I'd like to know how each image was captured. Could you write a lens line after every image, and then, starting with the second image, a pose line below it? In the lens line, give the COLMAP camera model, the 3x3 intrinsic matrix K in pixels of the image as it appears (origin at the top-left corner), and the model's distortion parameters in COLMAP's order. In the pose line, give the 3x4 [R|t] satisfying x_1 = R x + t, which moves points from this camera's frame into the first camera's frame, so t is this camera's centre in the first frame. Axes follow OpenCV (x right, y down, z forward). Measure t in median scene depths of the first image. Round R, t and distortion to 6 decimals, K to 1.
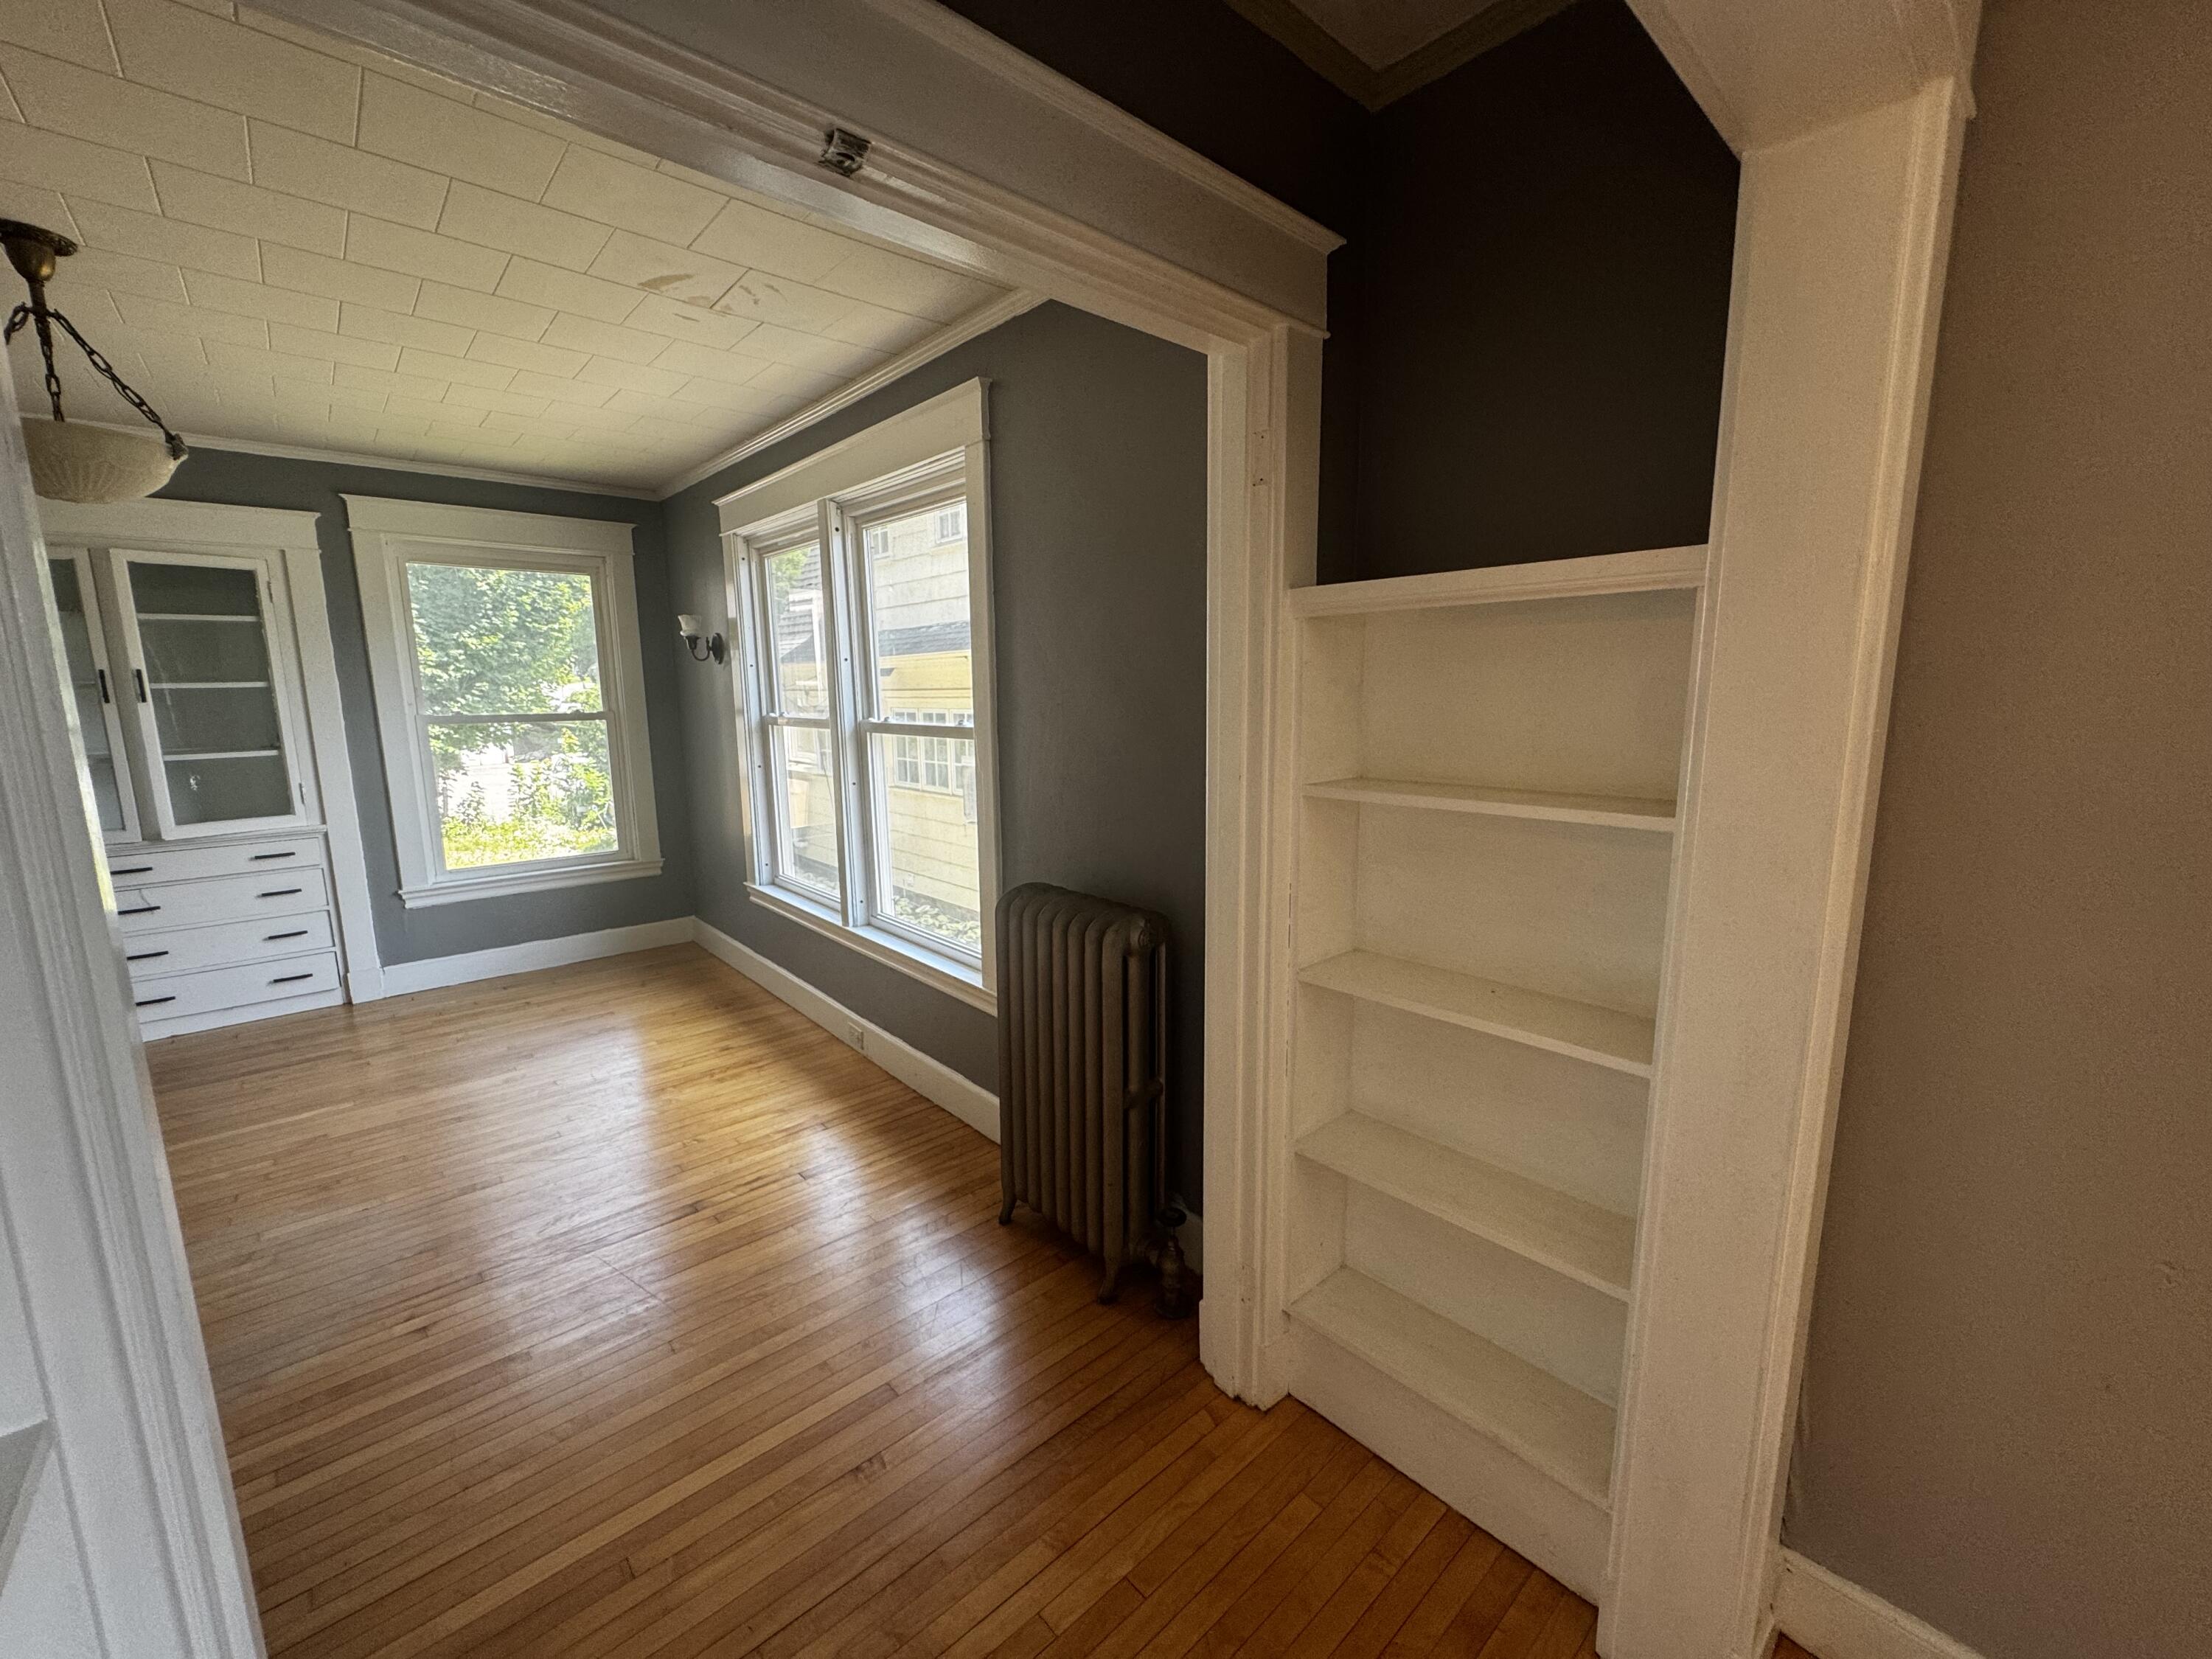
lens RADIAL K [[884.5, 0, 1115.9], [0, 884.5, 828.2], [0, 0, 1]] dist [-0.005306, 0.000405]
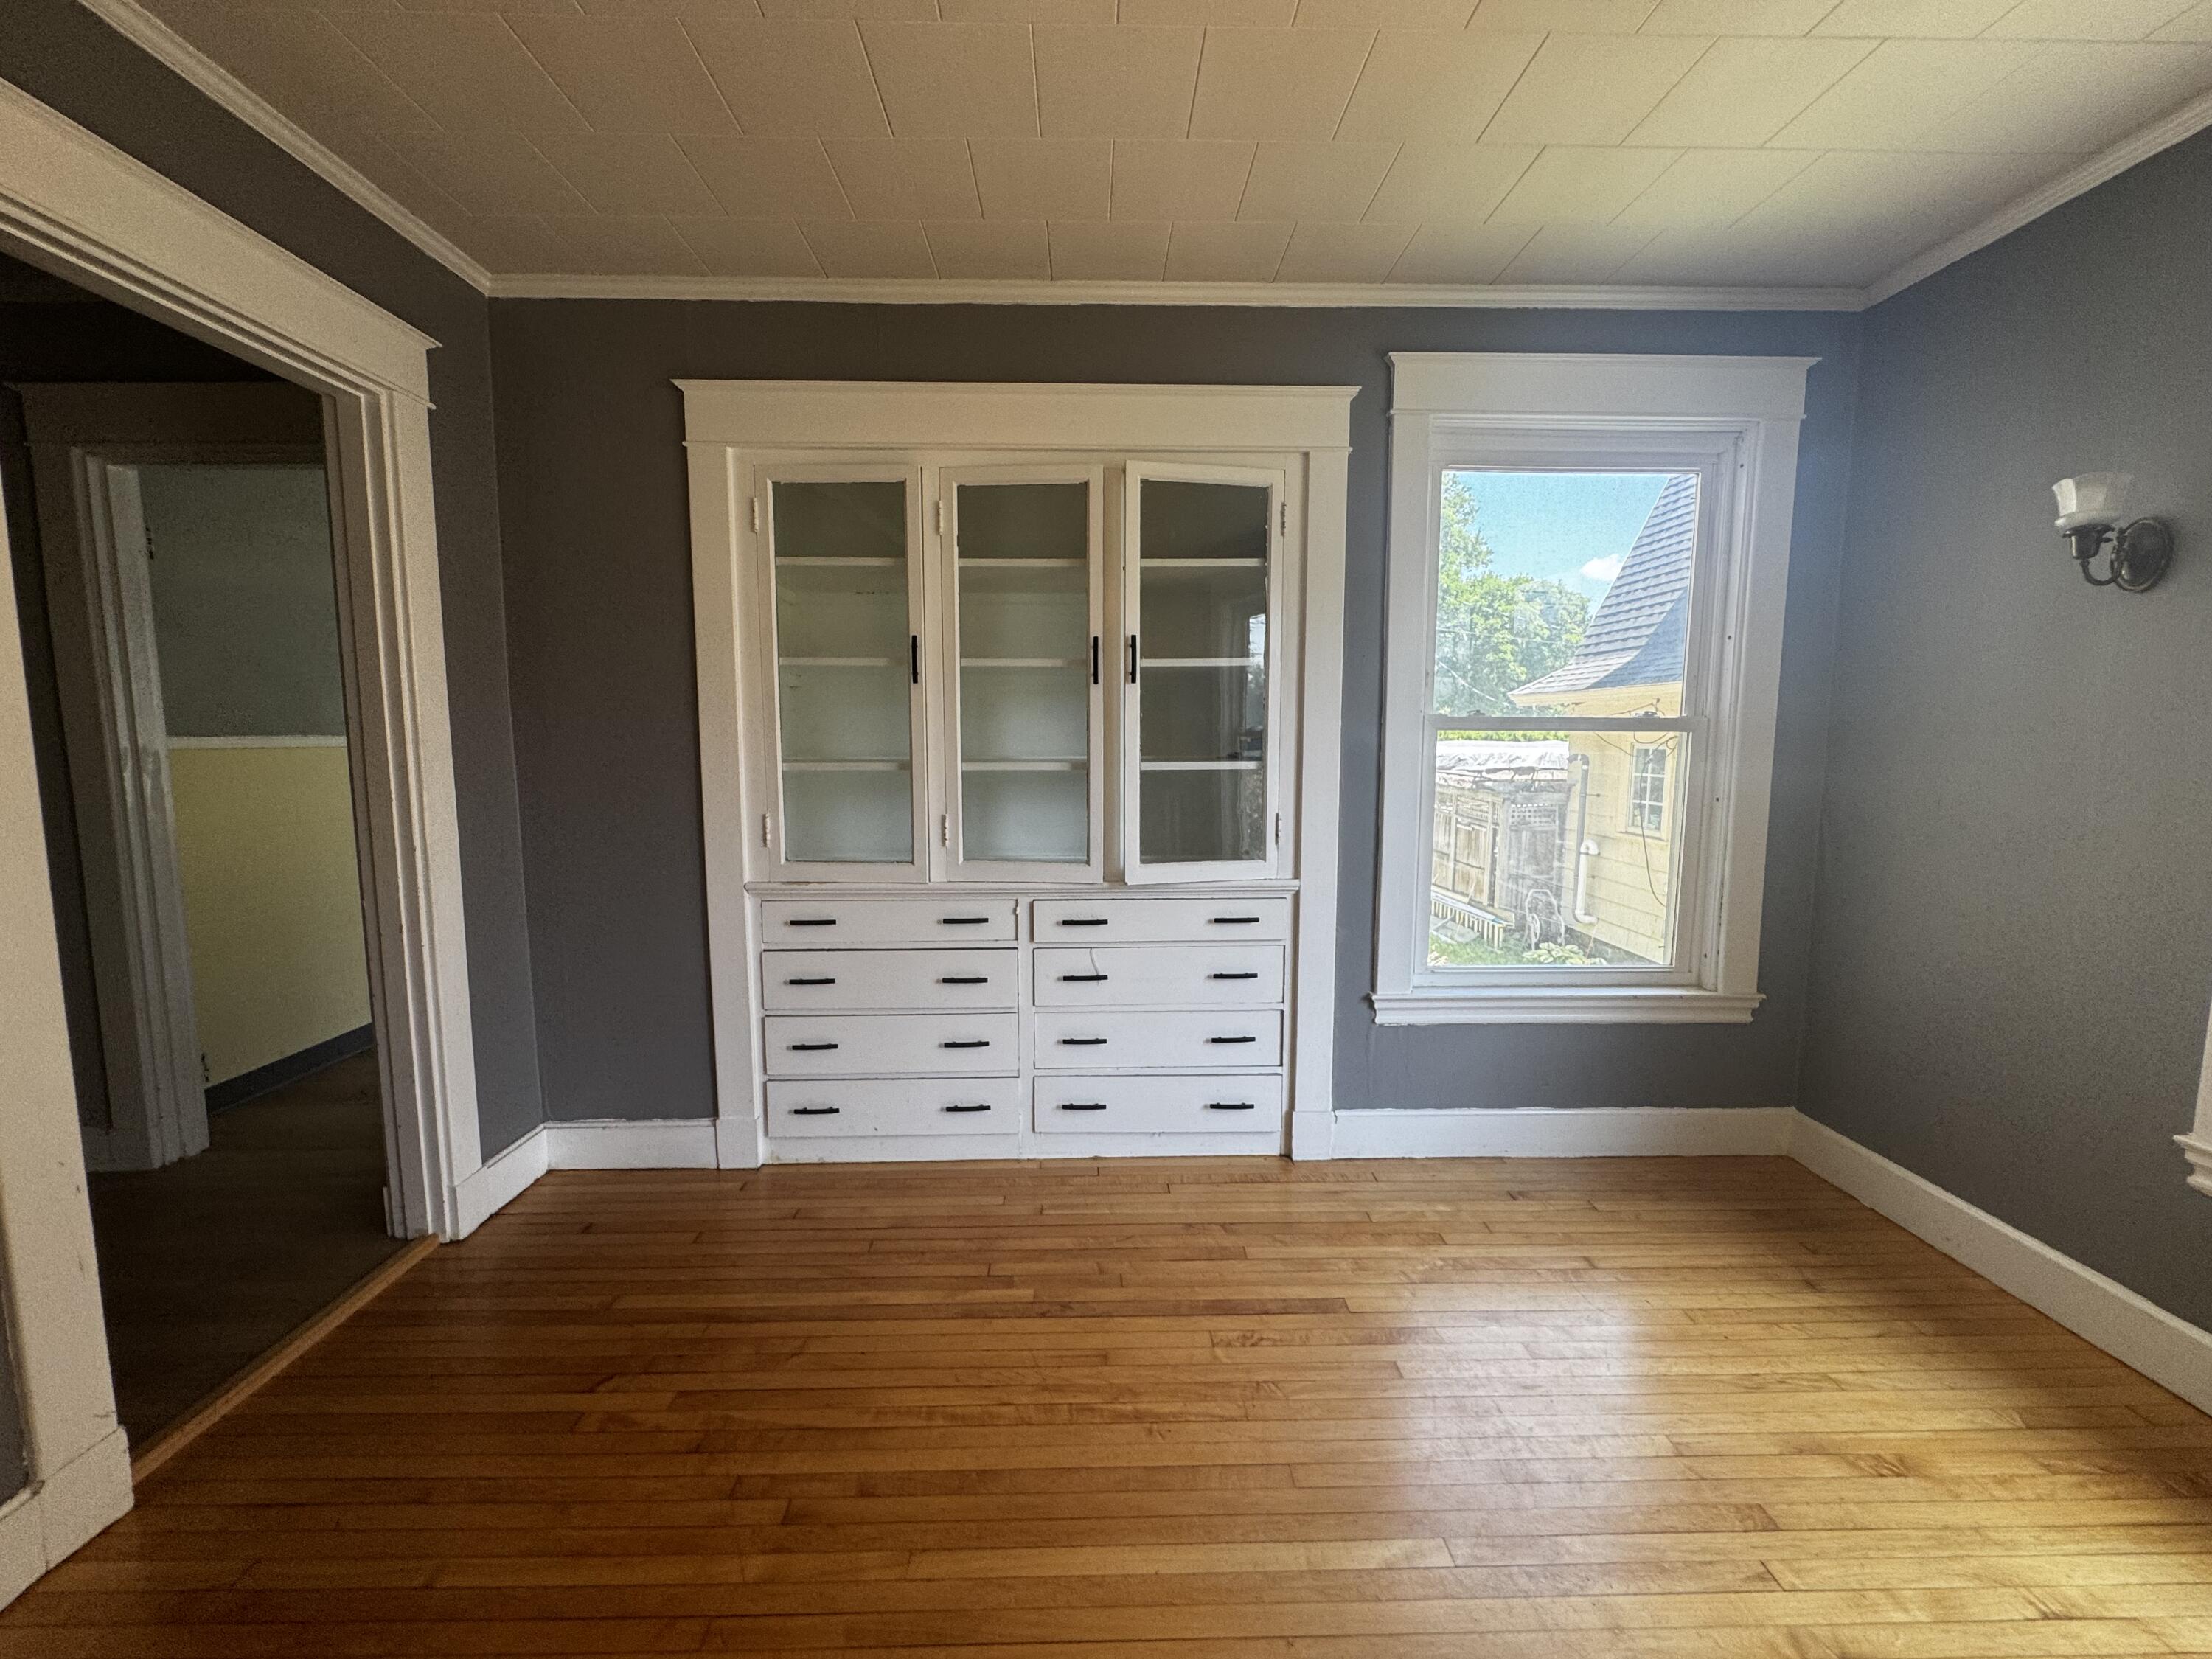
lens RADIAL K [[884.5, 0, 1109.1], [0, 884.5, 824.7], [0, 0, 1]] dist [-0.005306, 0.000405]
pose [[0.753618, 0.076230, -0.652877, -0.592341], [-0.111644, 0.993665, -0.012851, -0.020298], [0.647761, 0.082574, 0.757355, 0.425430]]
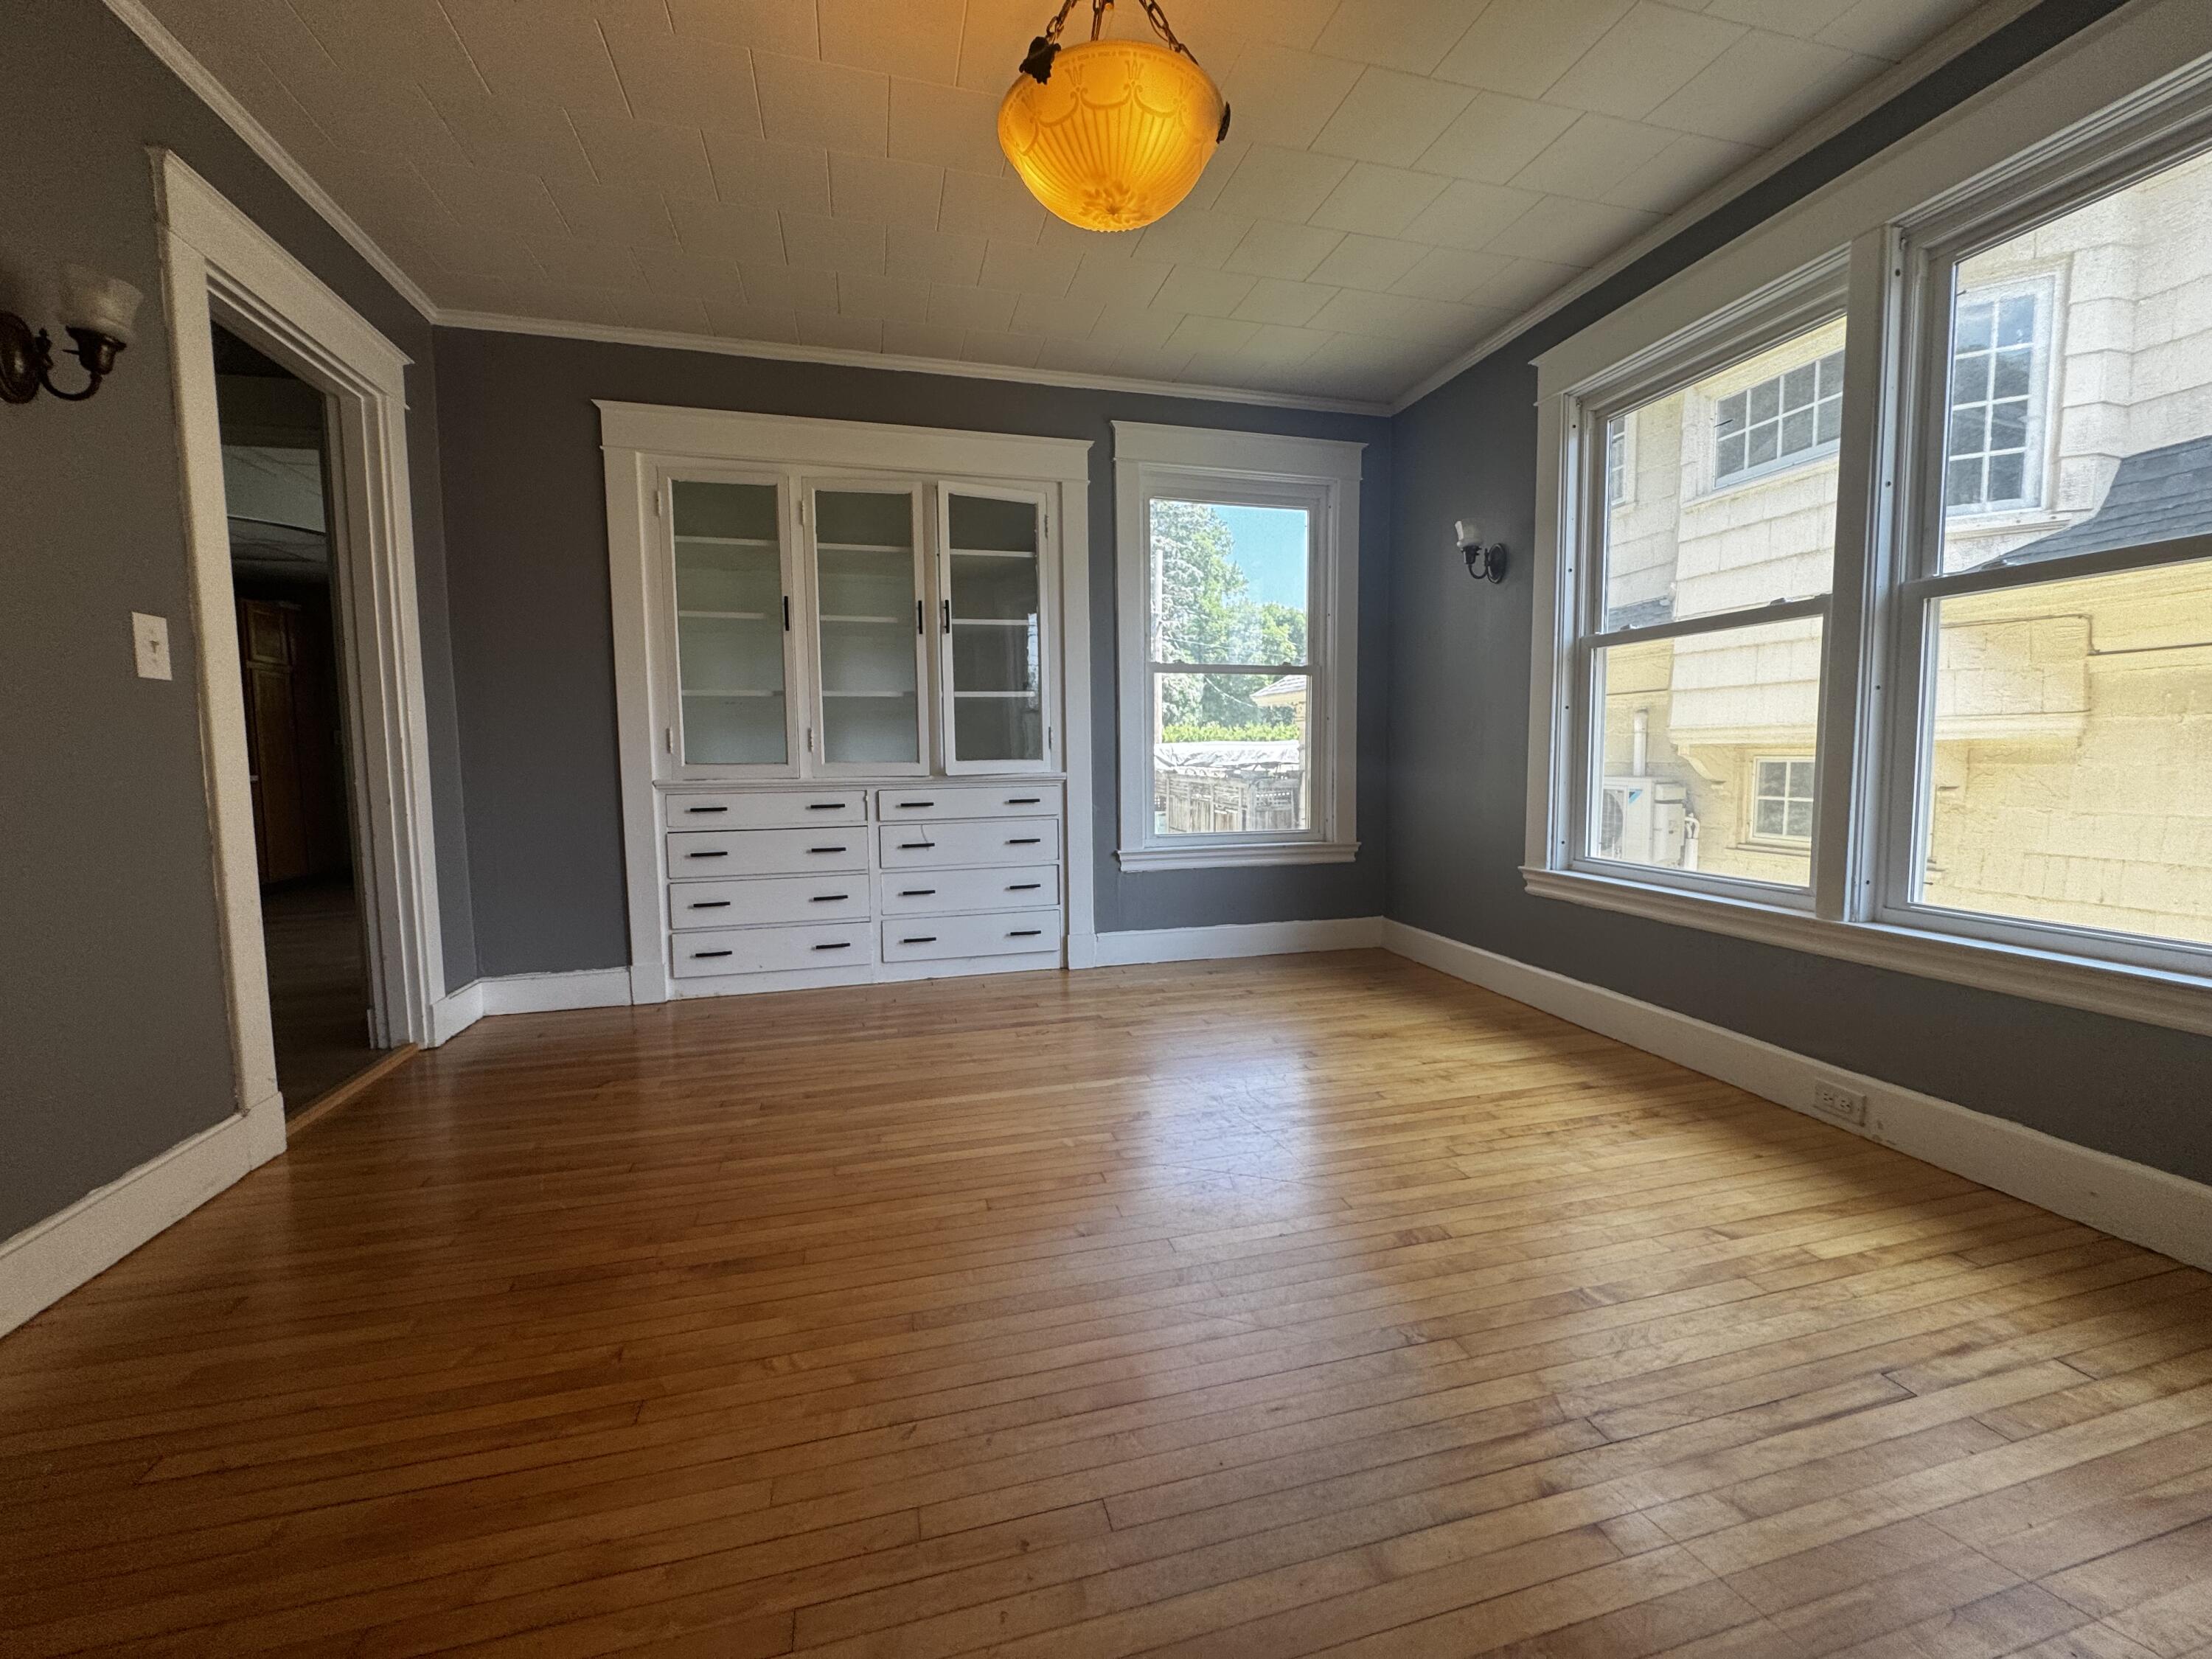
lens RADIAL K [[884.5, 0, 1108.6], [0, 884.5, 825.8], [0, 0, 1]] dist [-0.005306, 0.000405]
pose [[0.888087, 0.036603, -0.458215, -0.429979], [-0.070179, 0.995935, -0.056460, 0.103941], [0.454286, 0.082299, 0.887046, 0.193905]]
